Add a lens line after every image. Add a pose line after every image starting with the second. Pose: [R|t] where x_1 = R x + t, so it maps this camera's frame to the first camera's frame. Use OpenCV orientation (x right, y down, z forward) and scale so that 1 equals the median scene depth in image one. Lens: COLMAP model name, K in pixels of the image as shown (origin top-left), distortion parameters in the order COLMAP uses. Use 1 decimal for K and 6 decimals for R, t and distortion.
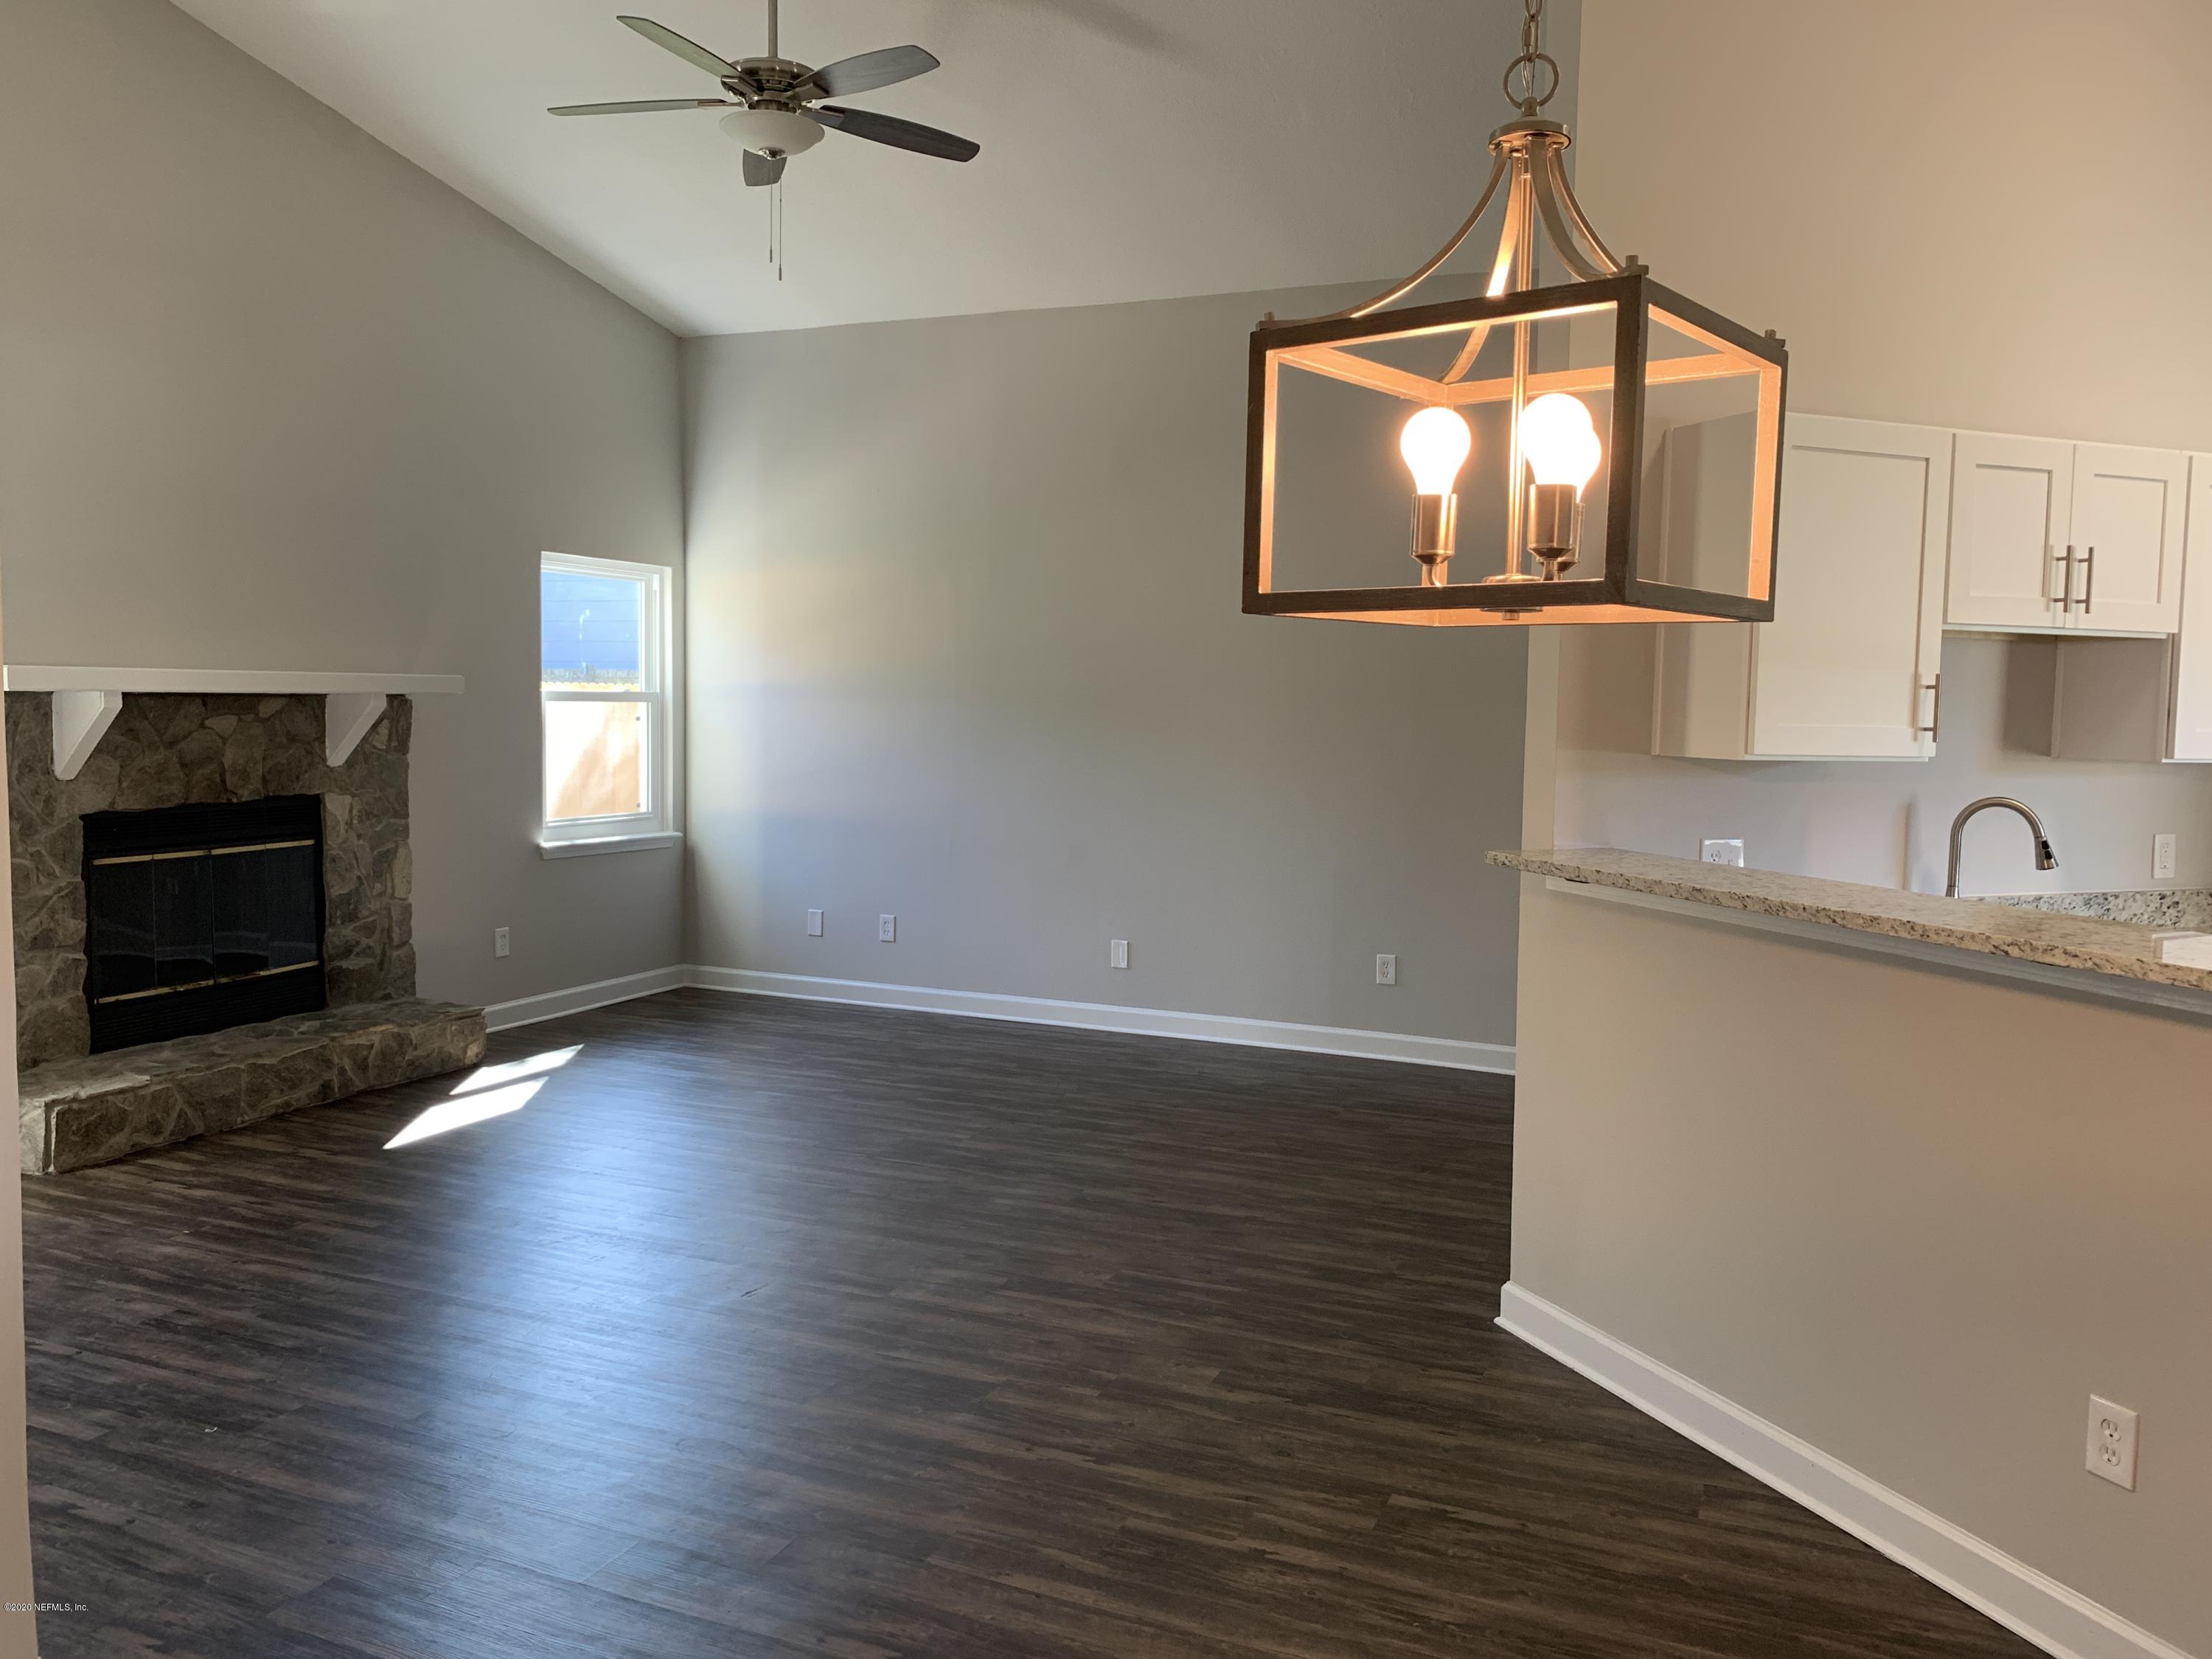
lens RADIAL K [[1671.1, 0, 1098.7], [0, 1671.1, 830.0], [0, 0, 1]] dist [0.058500, -0.071380]
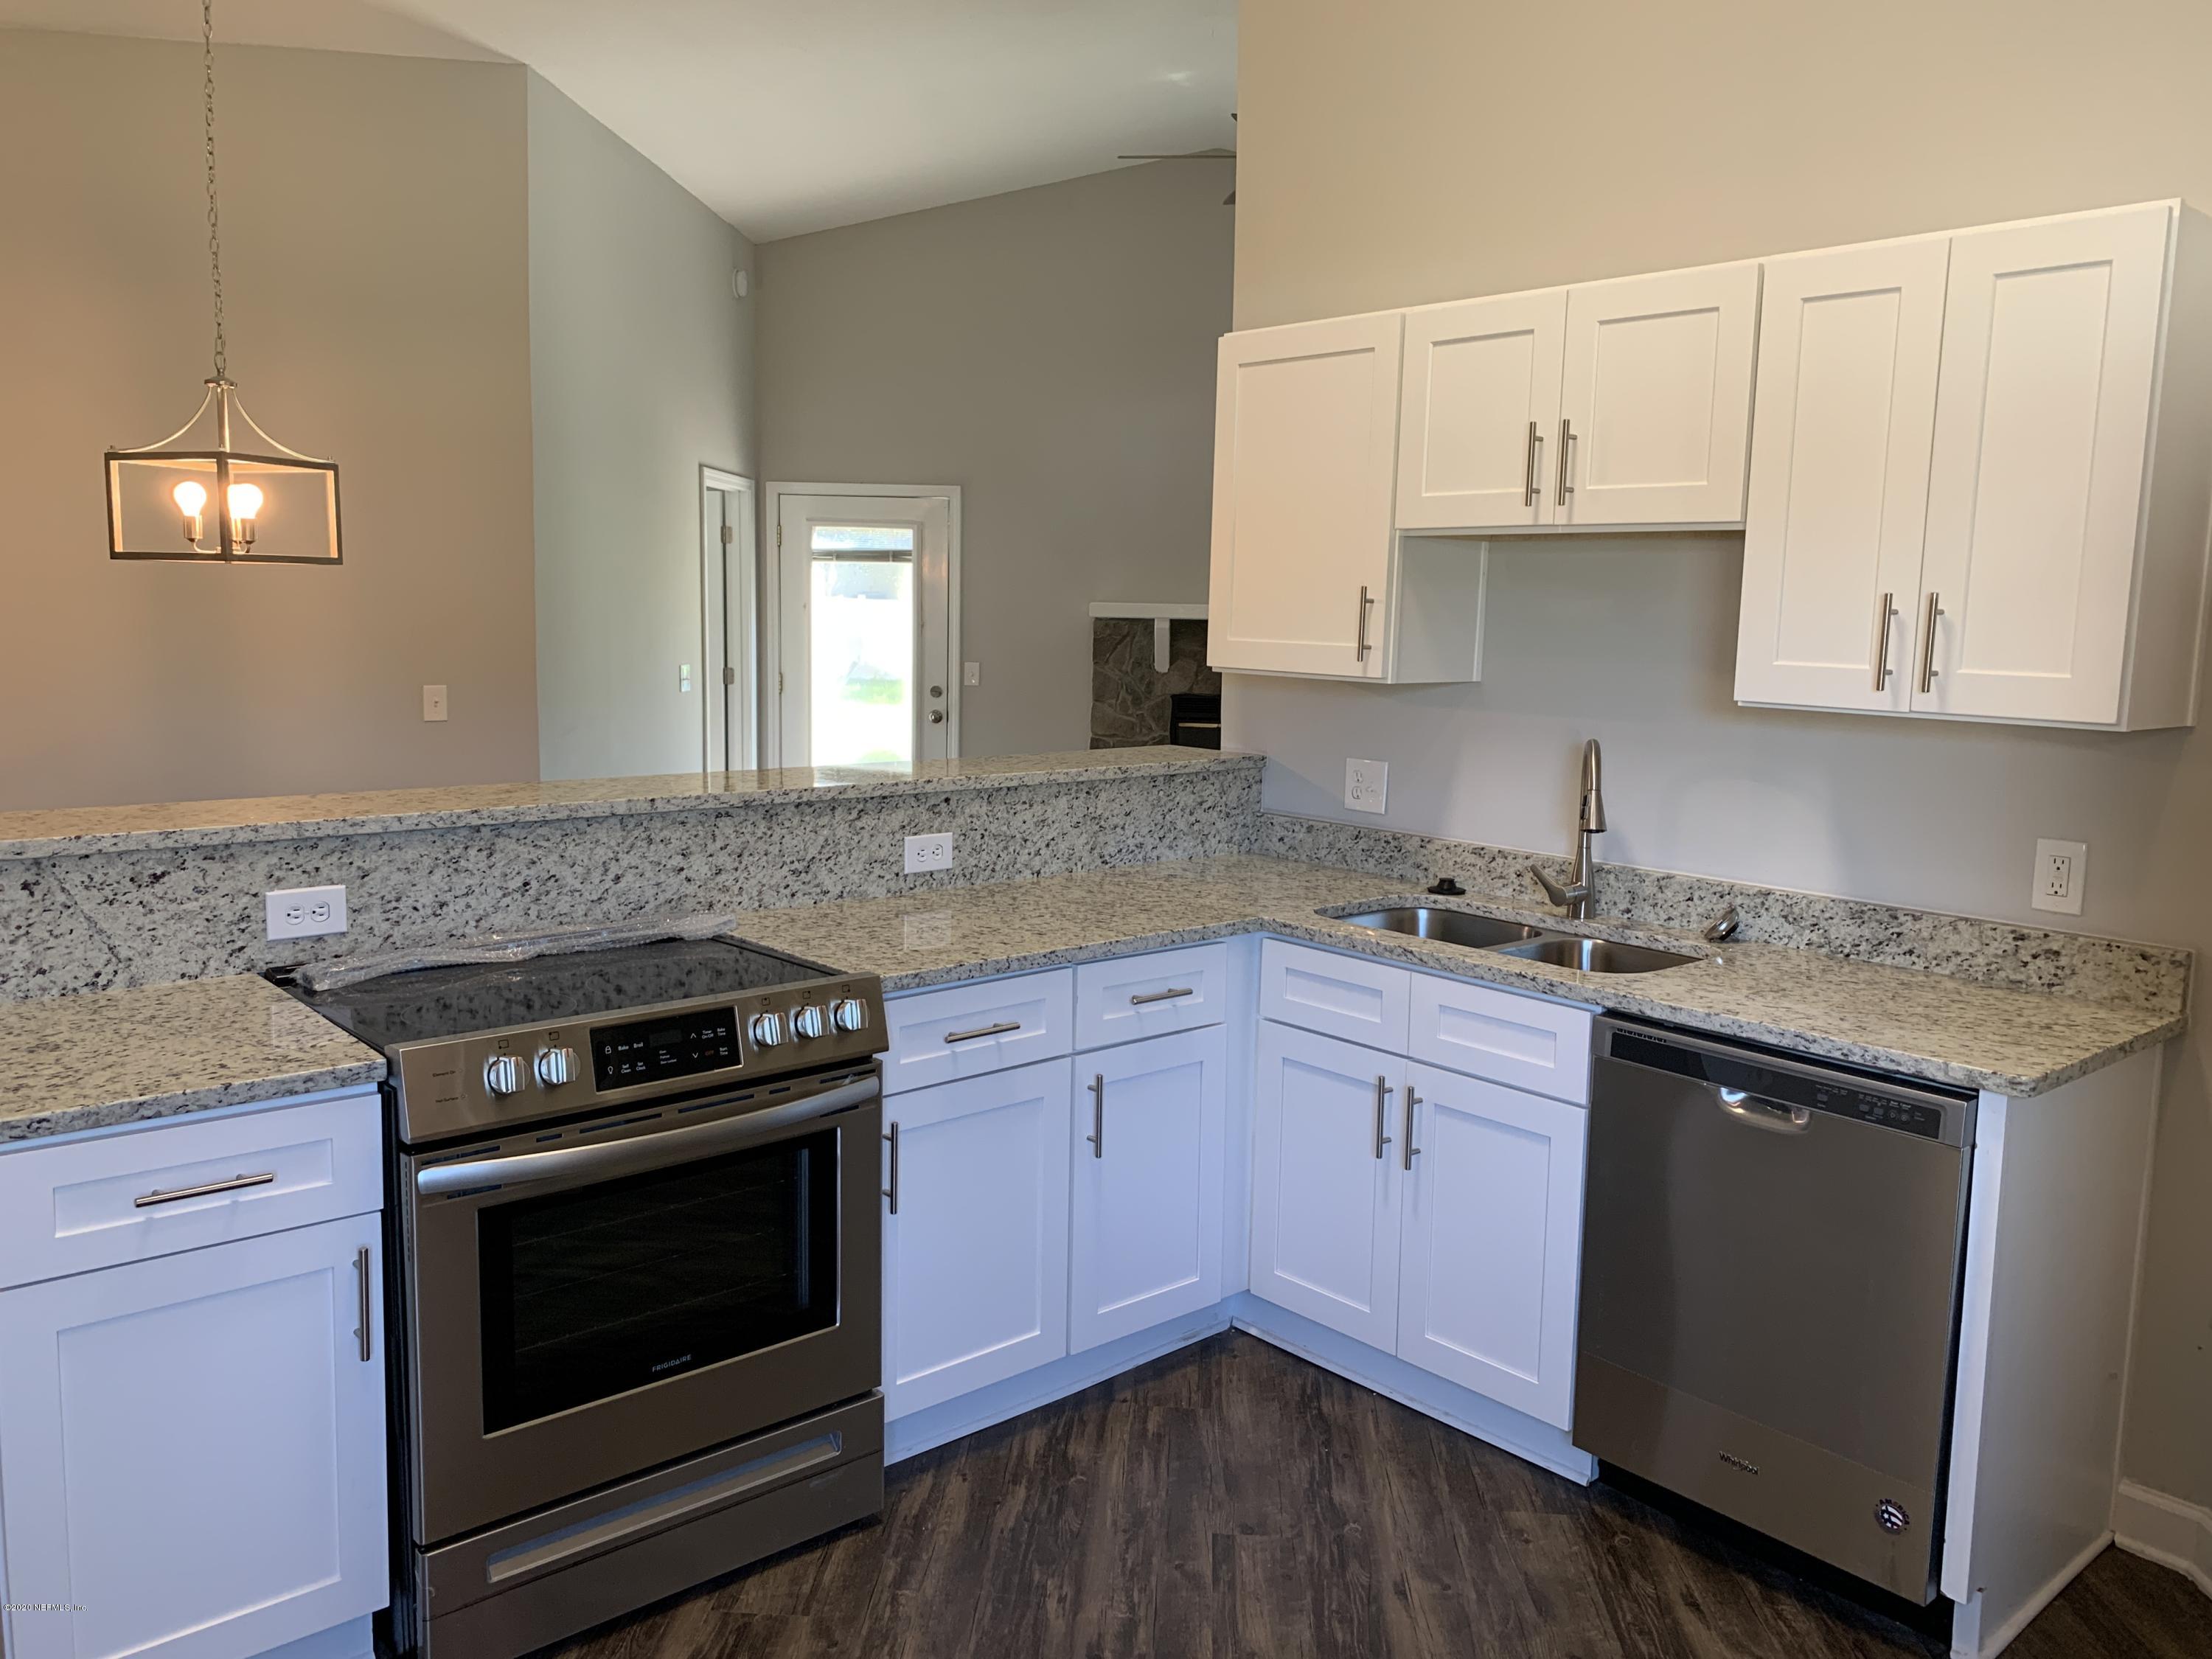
lens RADIAL K [[1671.1, 0, 1095.8], [0, 1671.1, 823.3], [0, 0, 1]] dist [0.058500, -0.071380]
pose [[0.337296, 0.114731, -0.934381, 0.841753], [-0.093804, 0.991702, 0.087908, -0.019263], [0.936714, 0.057998, 0.345259, 0.353810]]
